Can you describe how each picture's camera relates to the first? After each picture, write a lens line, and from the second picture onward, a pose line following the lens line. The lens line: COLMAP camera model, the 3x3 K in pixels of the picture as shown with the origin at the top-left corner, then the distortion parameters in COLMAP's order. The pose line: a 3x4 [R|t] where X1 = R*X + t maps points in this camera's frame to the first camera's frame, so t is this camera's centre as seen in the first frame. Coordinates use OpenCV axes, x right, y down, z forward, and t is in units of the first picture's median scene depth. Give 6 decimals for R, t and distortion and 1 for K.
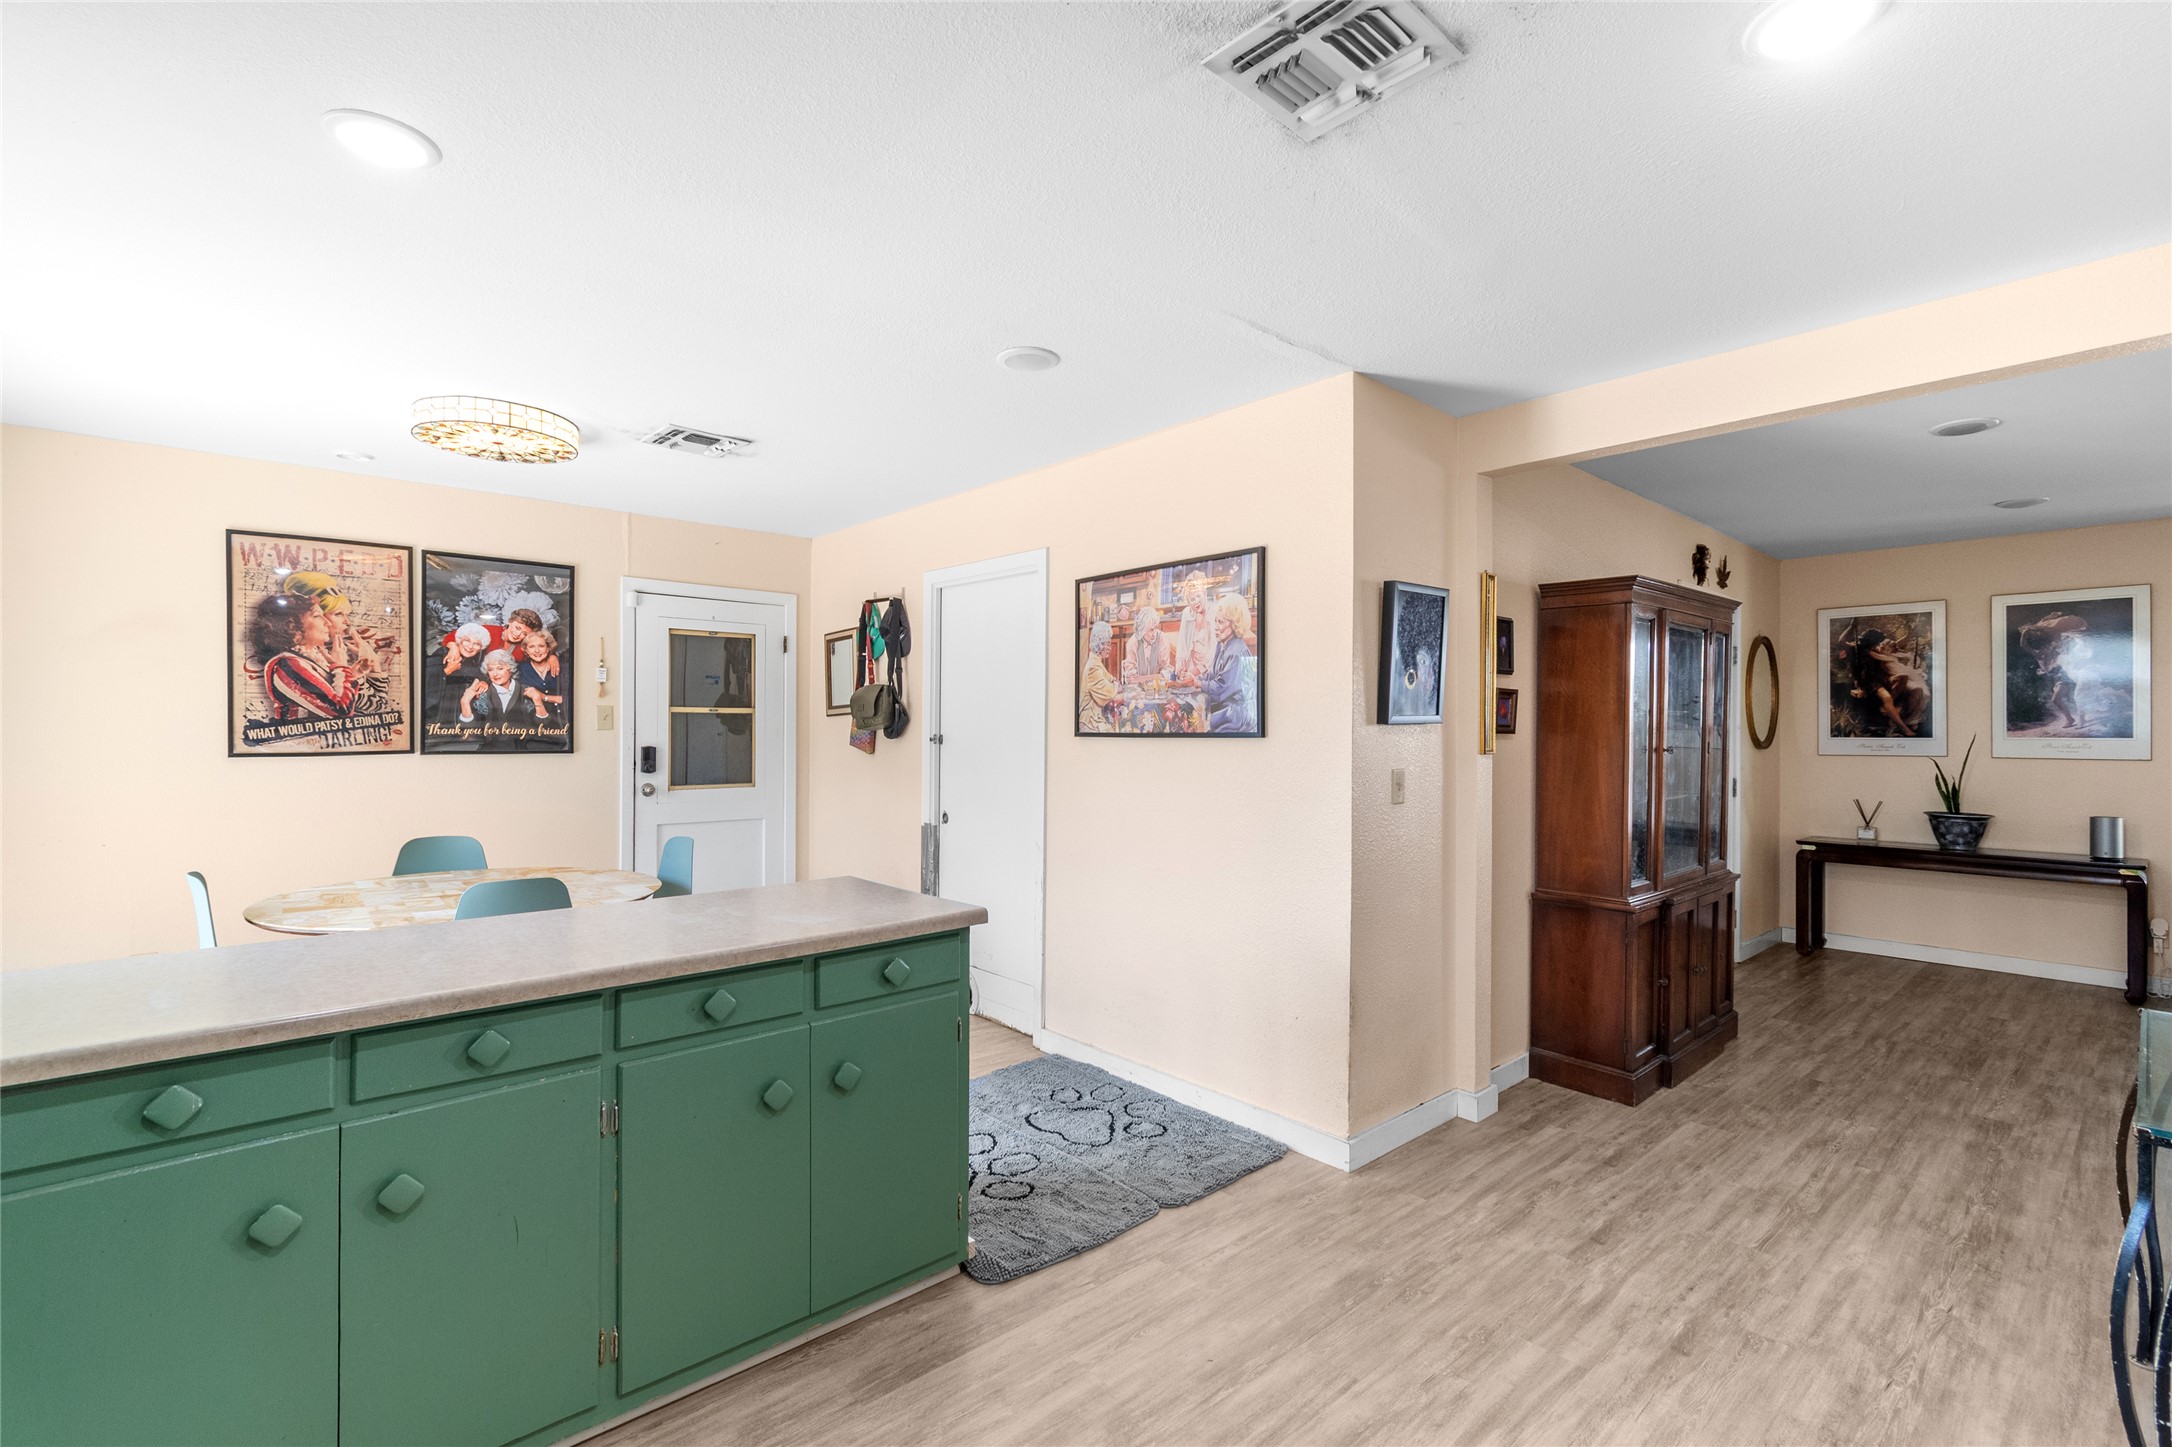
lens RADIAL K [[968.4, 0, 1093.7], [0, 968.4, 721.9], [0, 0, 1]] dist [0.001262, -0.000098]
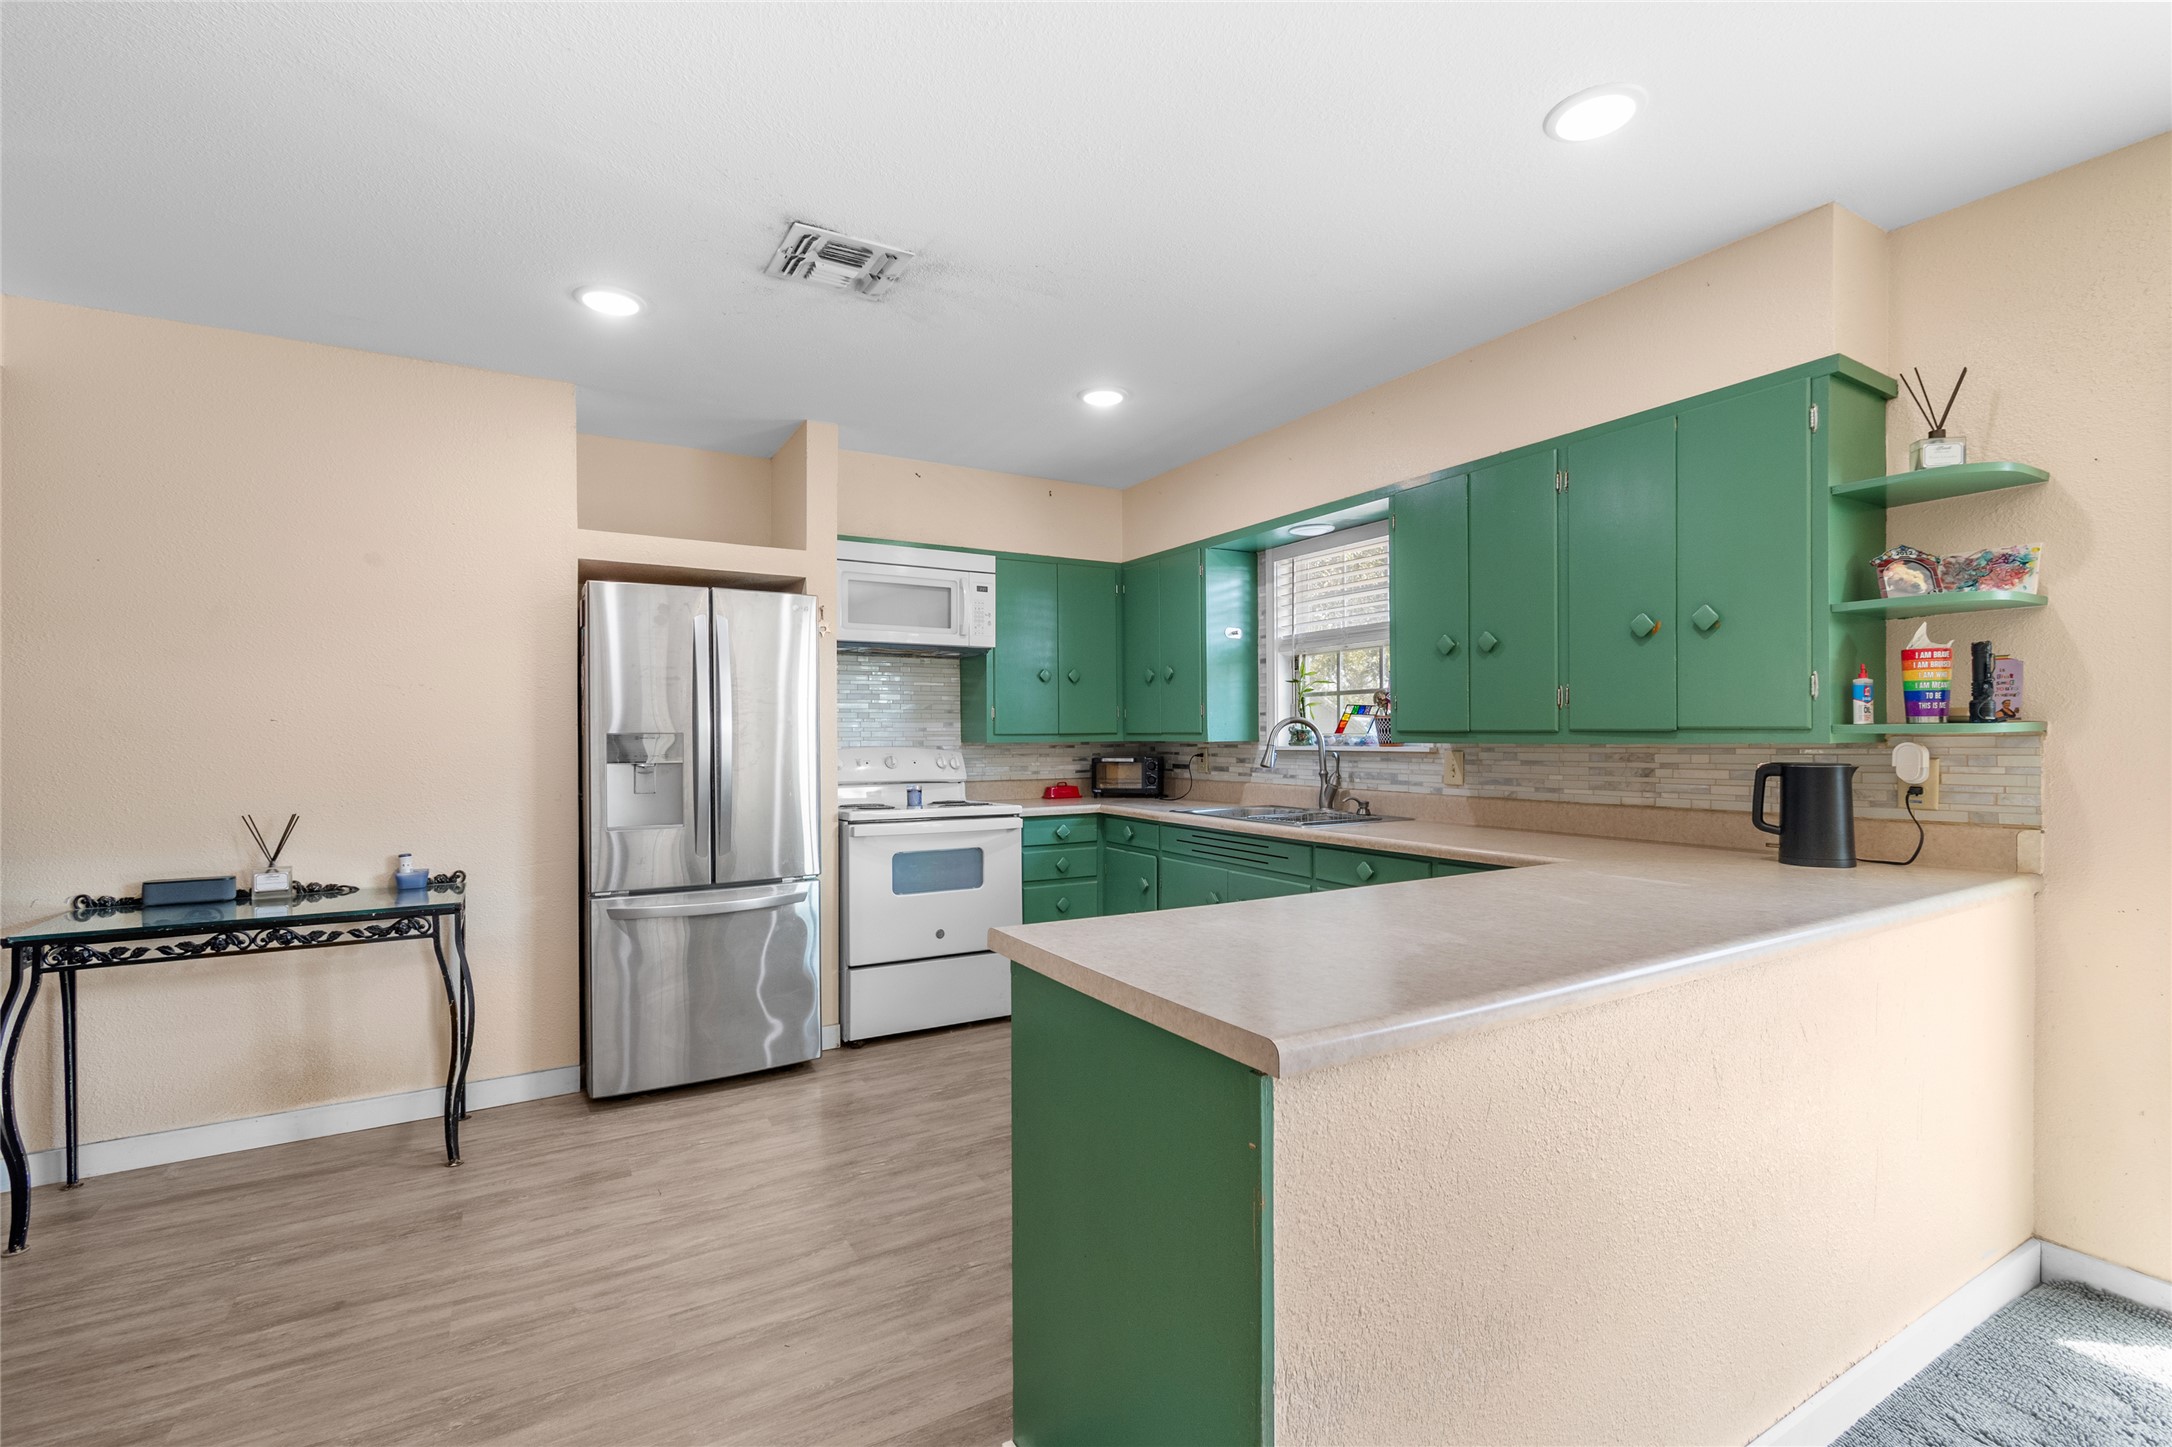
lens RADIAL K [[978.4, 0, 1089.9], [0, 978.4, 733.0], [0, 0, 1]] dist [0.000482, 0.000061]
pose [[-0.981589, 0.000479, 0.191006, -0.165761], [-0.000926, 0.999973, -0.007266, 0.033225], [-0.191004, -0.007309, -0.981562, 0.889525]]
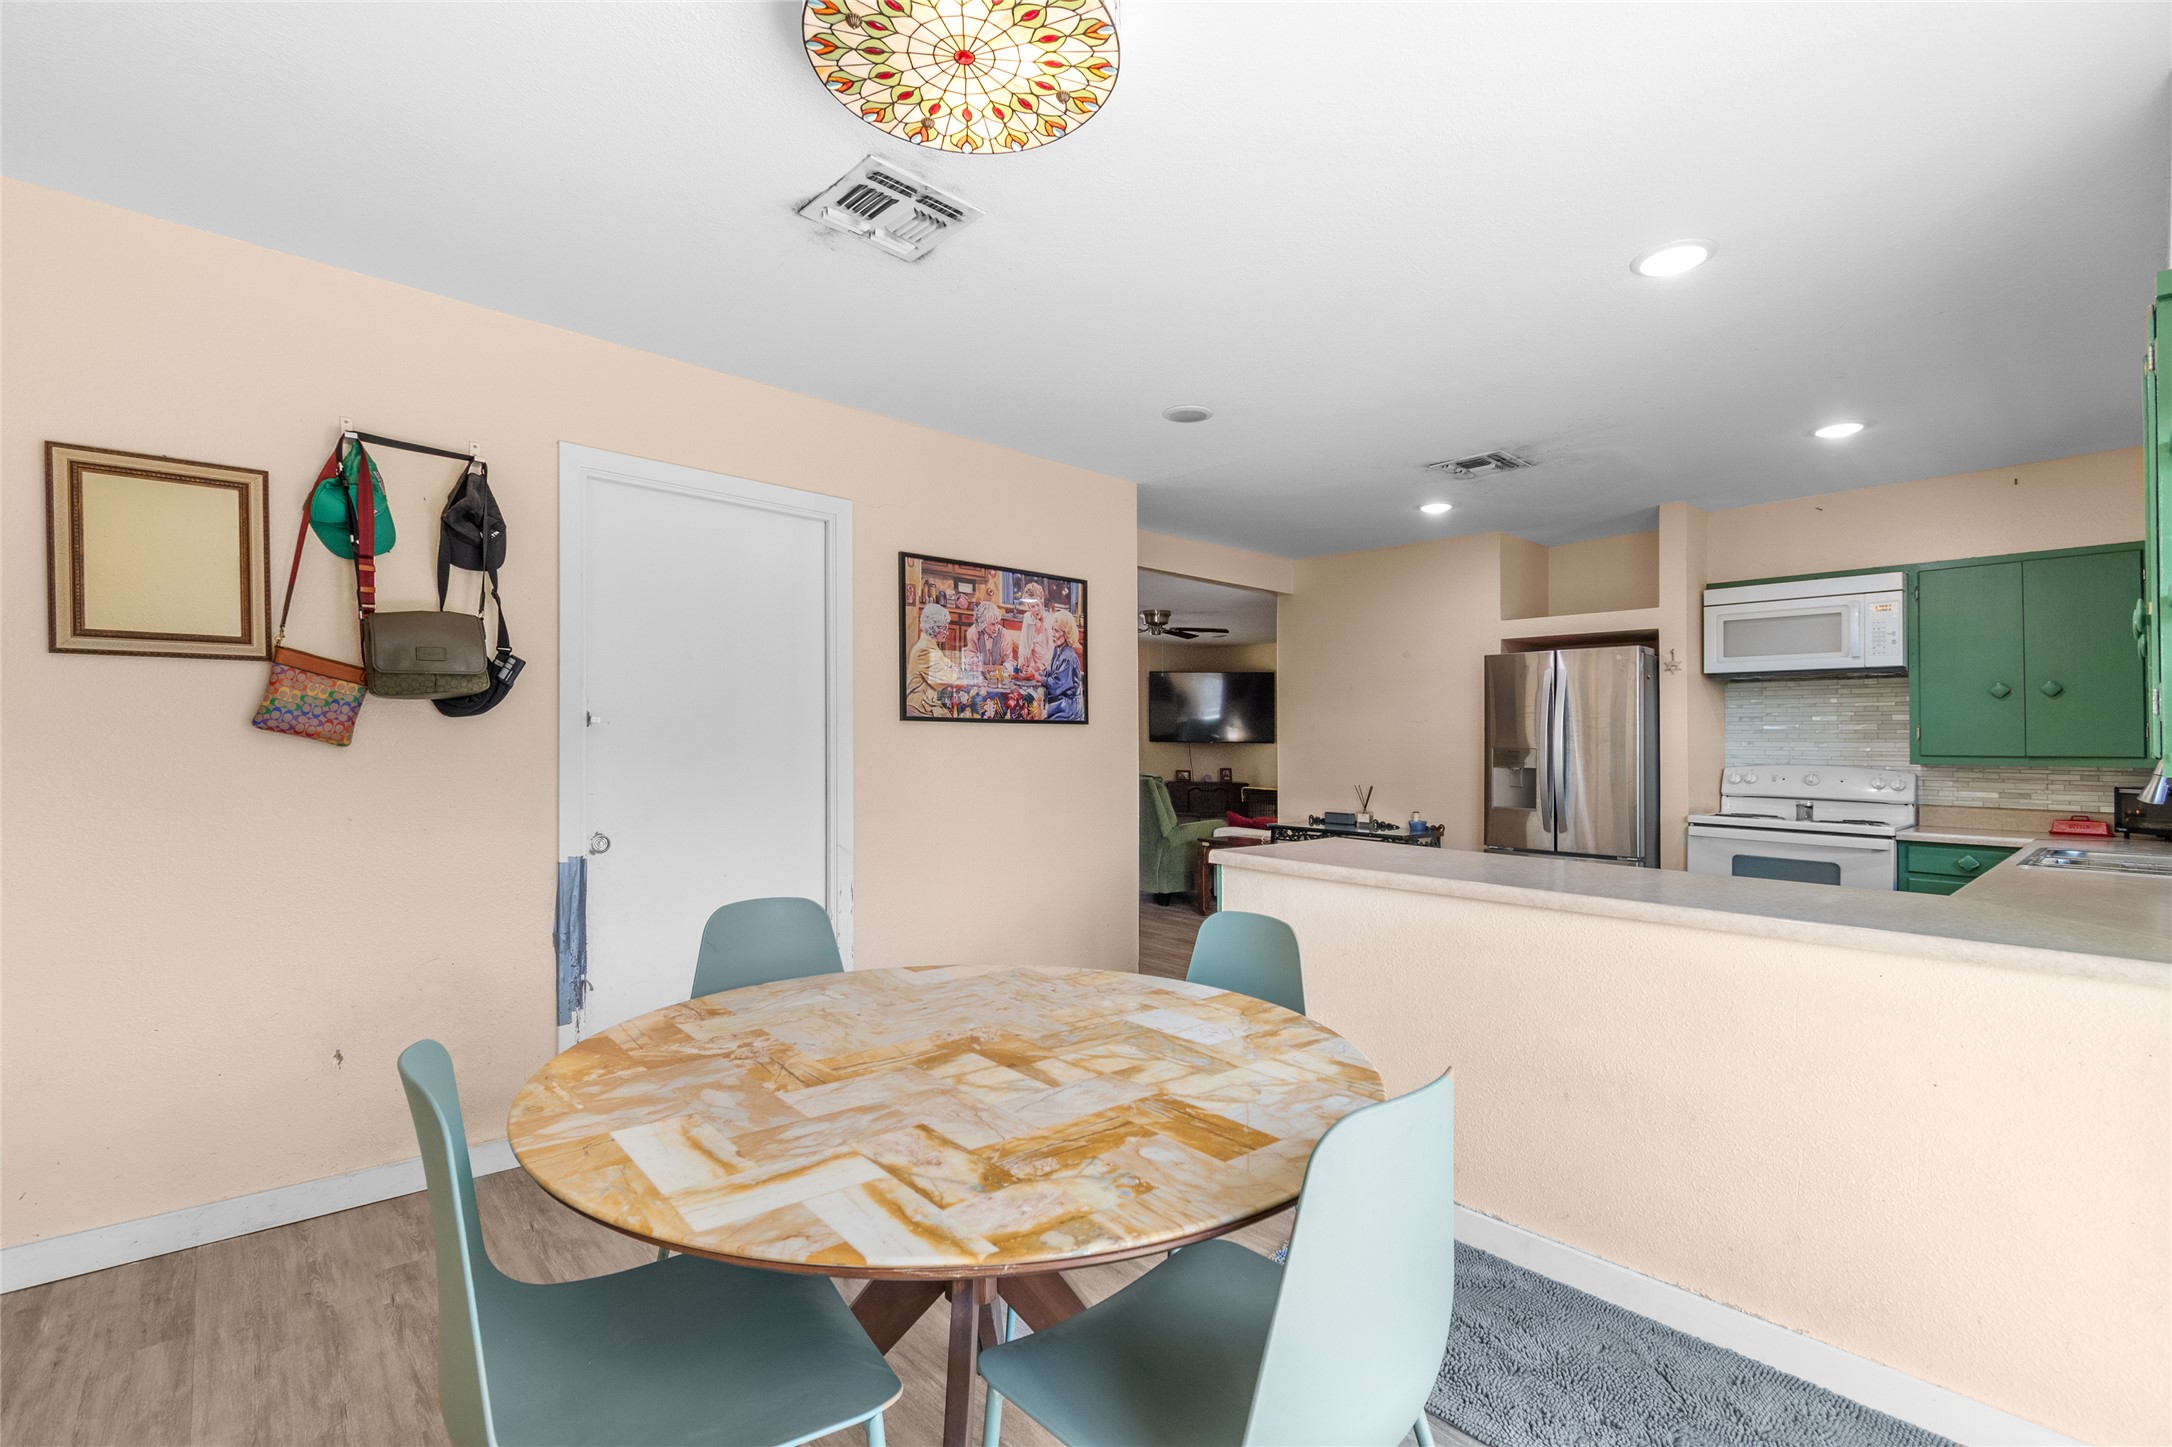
lens RADIAL K [[952.9, 0, 1077.9], [0, 952.9, 713.4], [0, 0, 1]] dist [-0.000970, -0.000631]
pose [[0.008780, 0.026897, 0.999600, -0.831045], [-0.018876, 0.999465, -0.026728, 0.026527], [-0.999783, -0.018634, 0.009283, 0.734351]]
